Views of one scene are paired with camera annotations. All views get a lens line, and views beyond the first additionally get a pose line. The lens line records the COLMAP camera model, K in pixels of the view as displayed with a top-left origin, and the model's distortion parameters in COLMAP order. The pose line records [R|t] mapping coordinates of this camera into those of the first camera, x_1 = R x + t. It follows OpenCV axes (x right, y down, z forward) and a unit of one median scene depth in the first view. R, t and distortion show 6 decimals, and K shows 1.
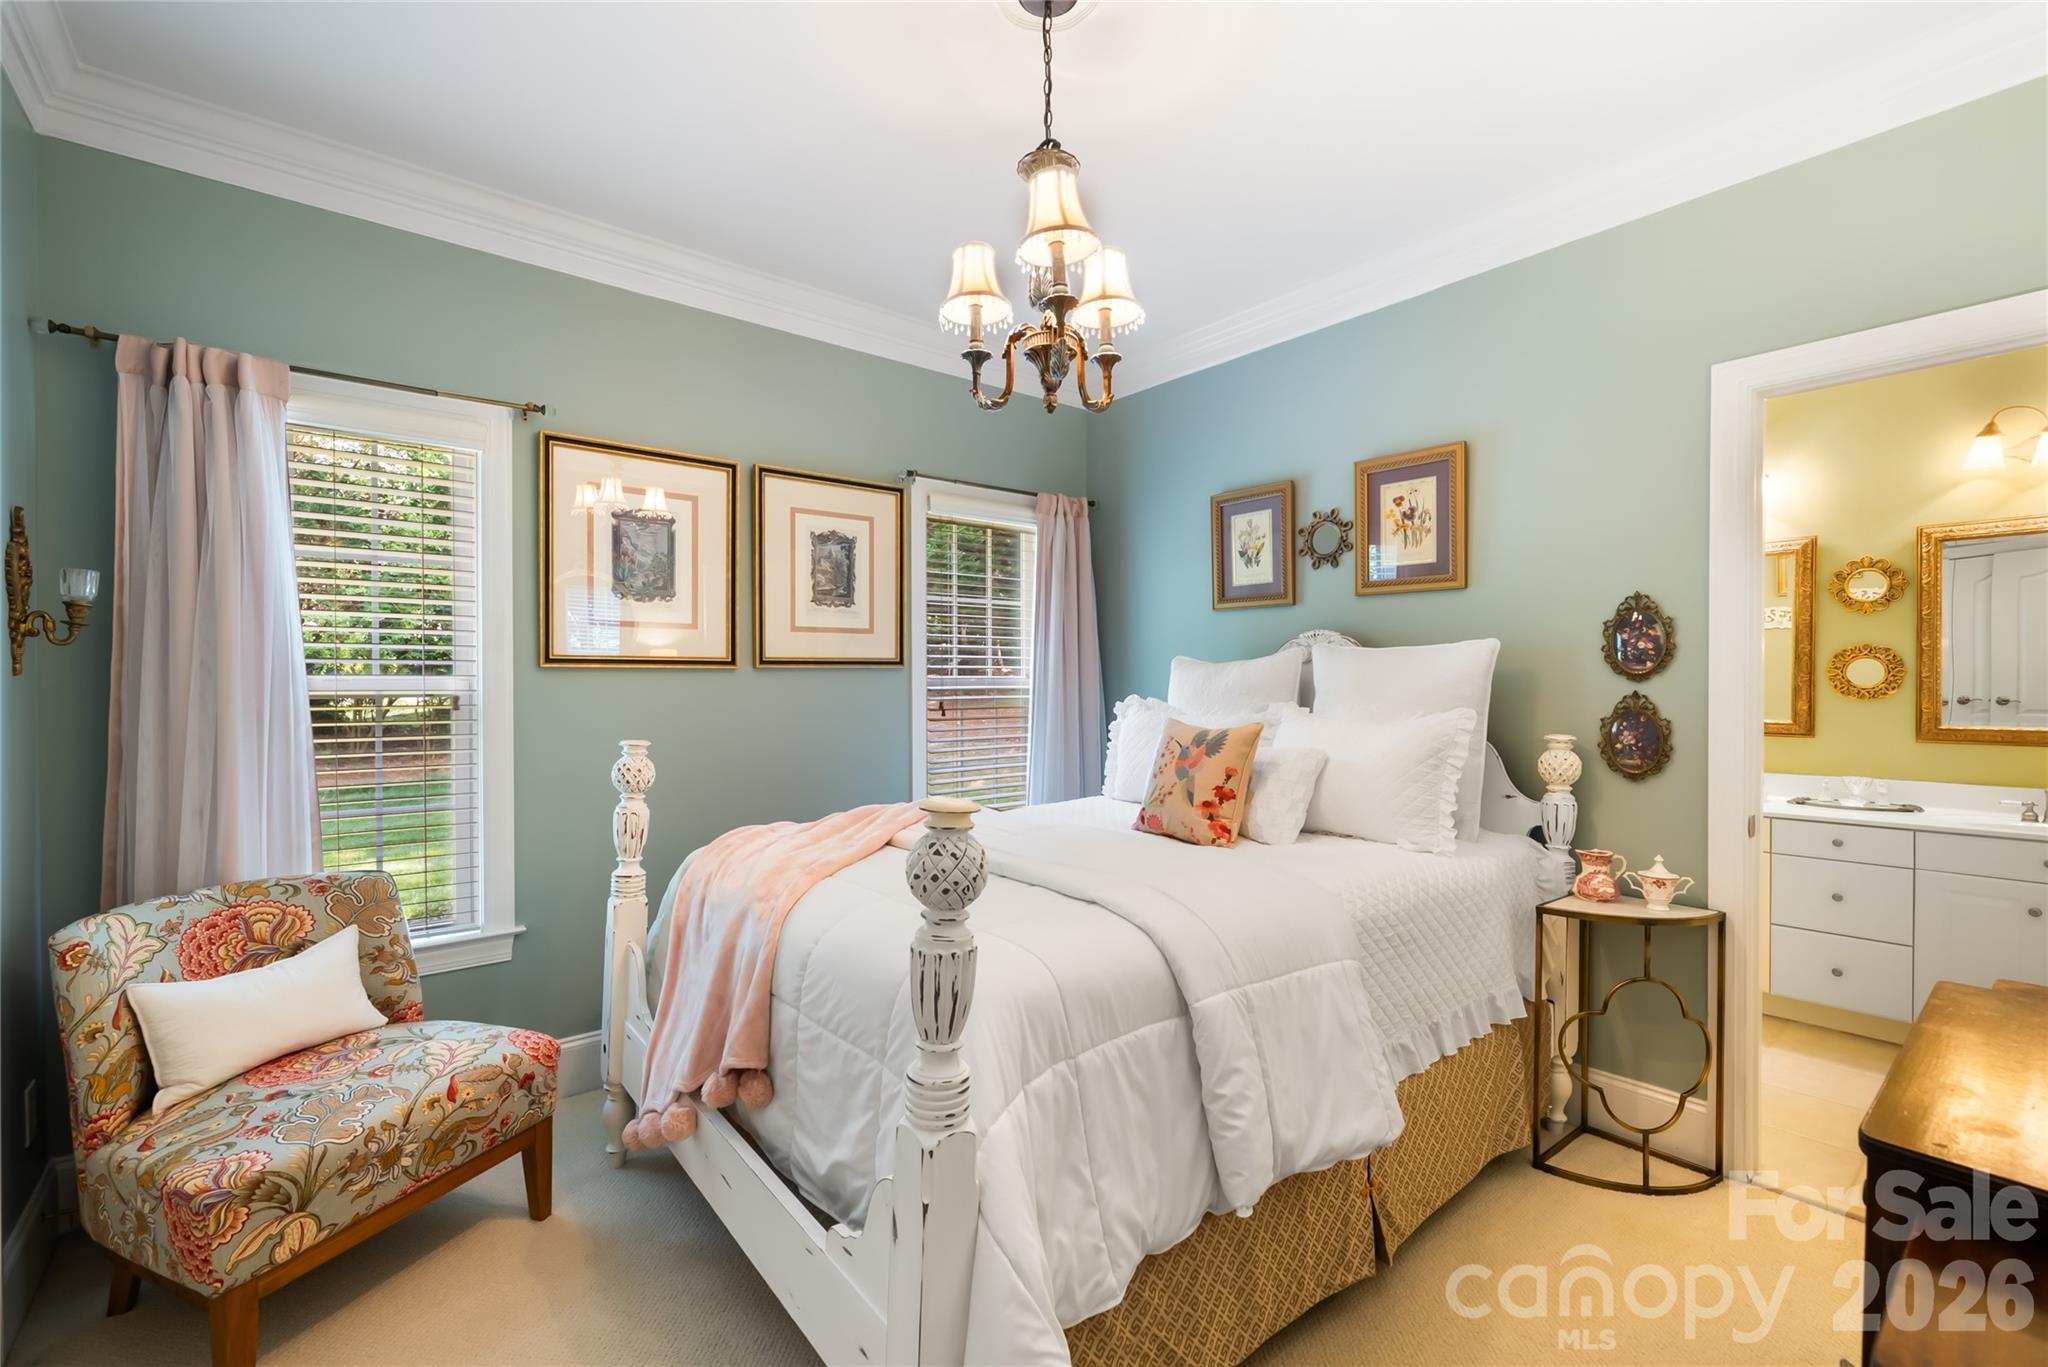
lens RADIAL K [[884.2, 0, 1036.0], [0, 884.2, 689.8], [0, 0, 1]] dist [-0.003794, -0.000988]
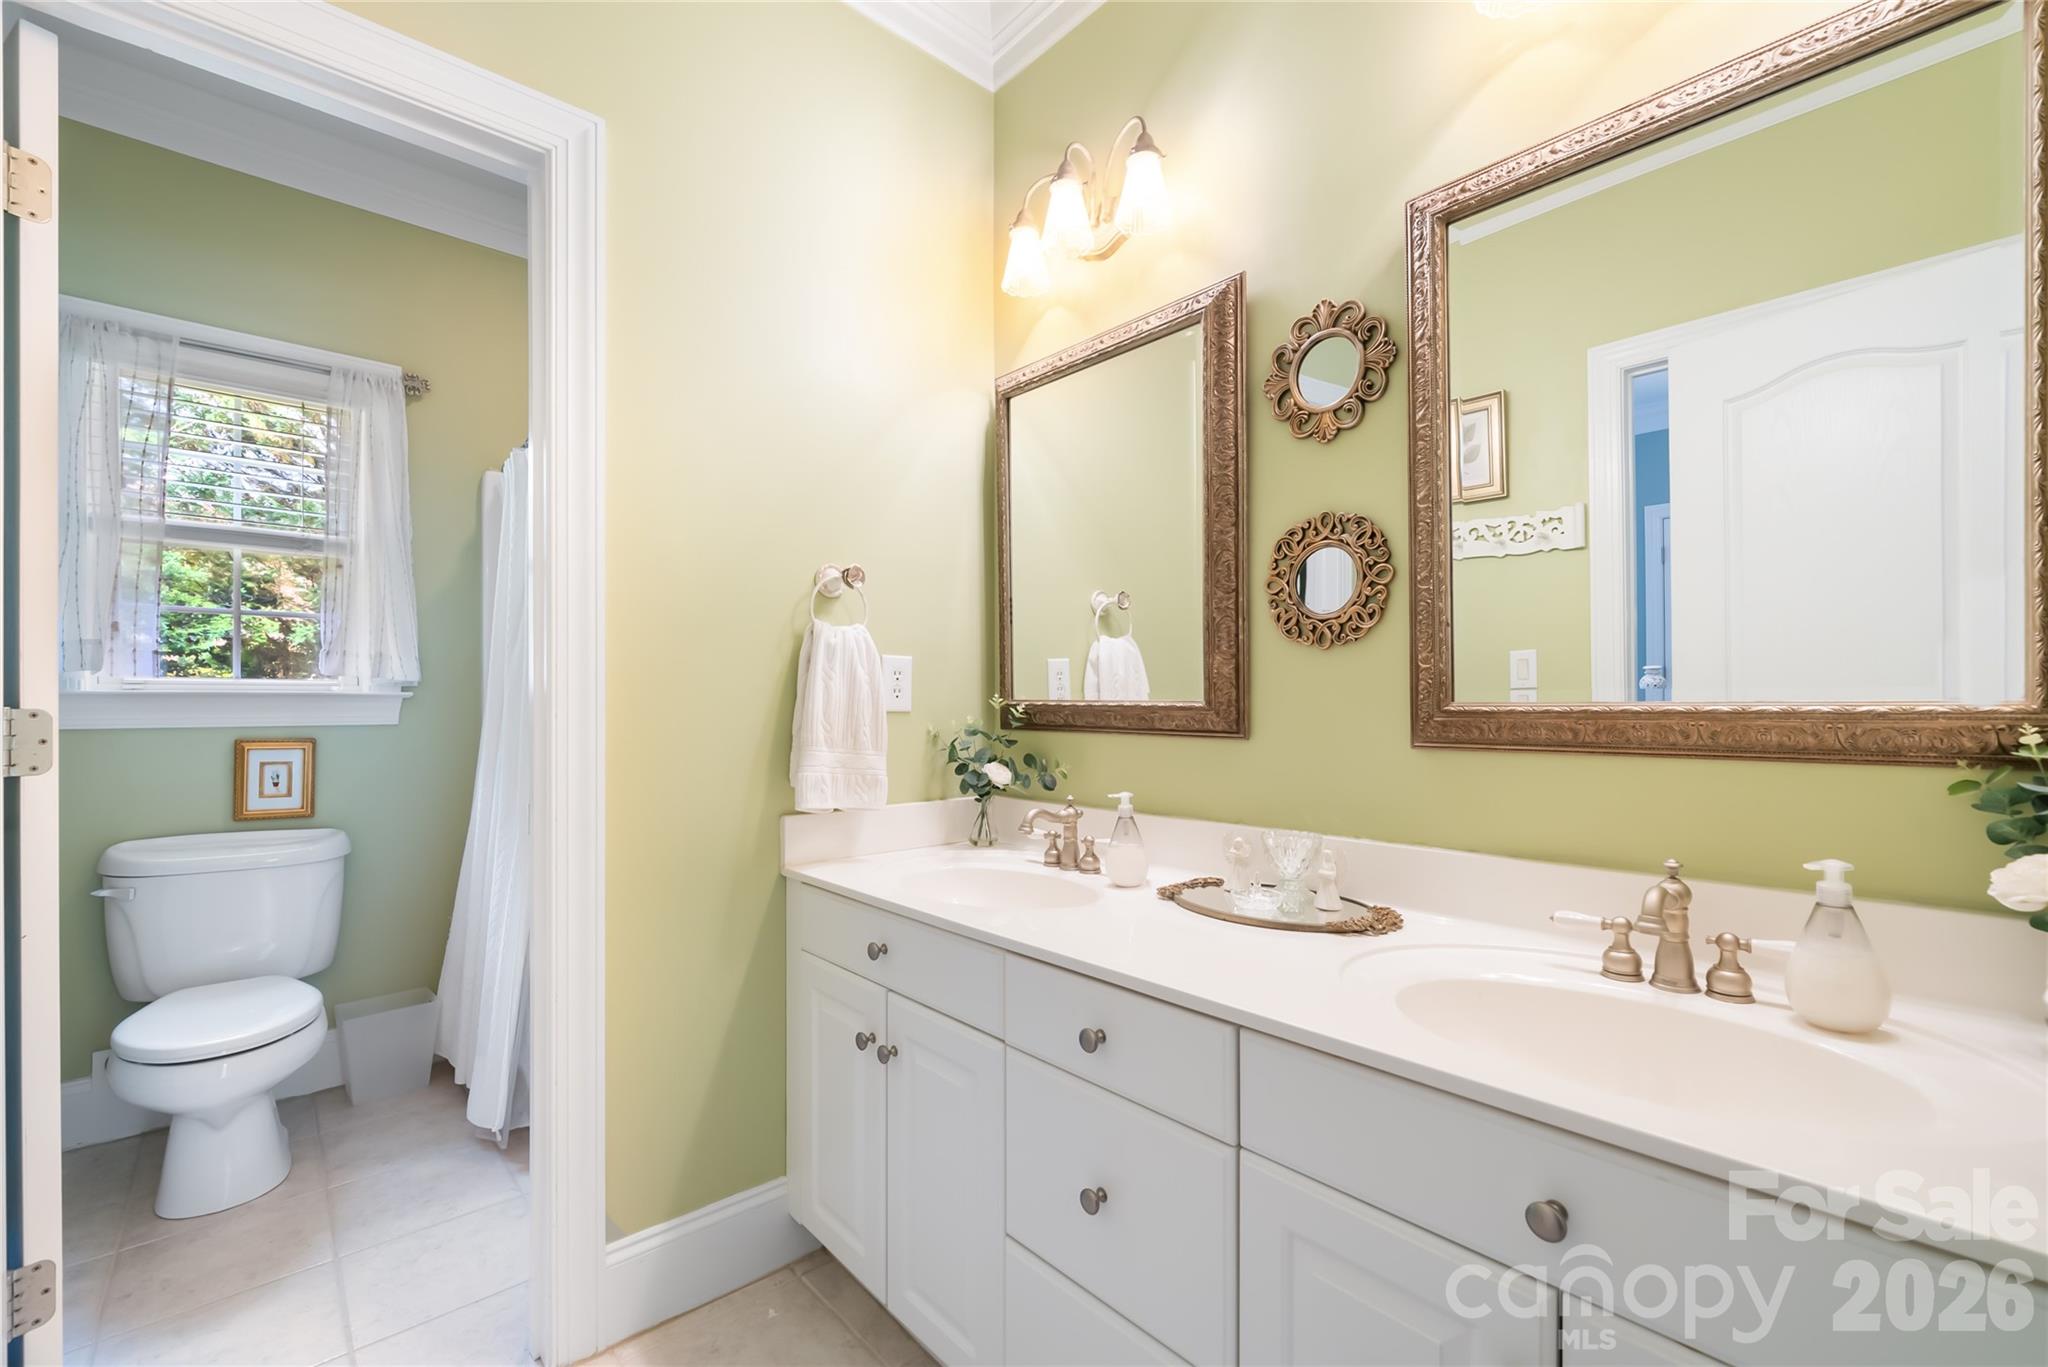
lens RADIAL K [[863.5, 0, 1018.7], [0, 863.5, 698.2], [0, 0, 1]] dist [-0.003908, 0.000074]
pose [[0.999702, 0.001349, 0.024391, 0.794539], [-0.001150, 0.999966, -0.008136, 0.040098], [-0.024401, 0.008105, 0.999669, 0.600451]]
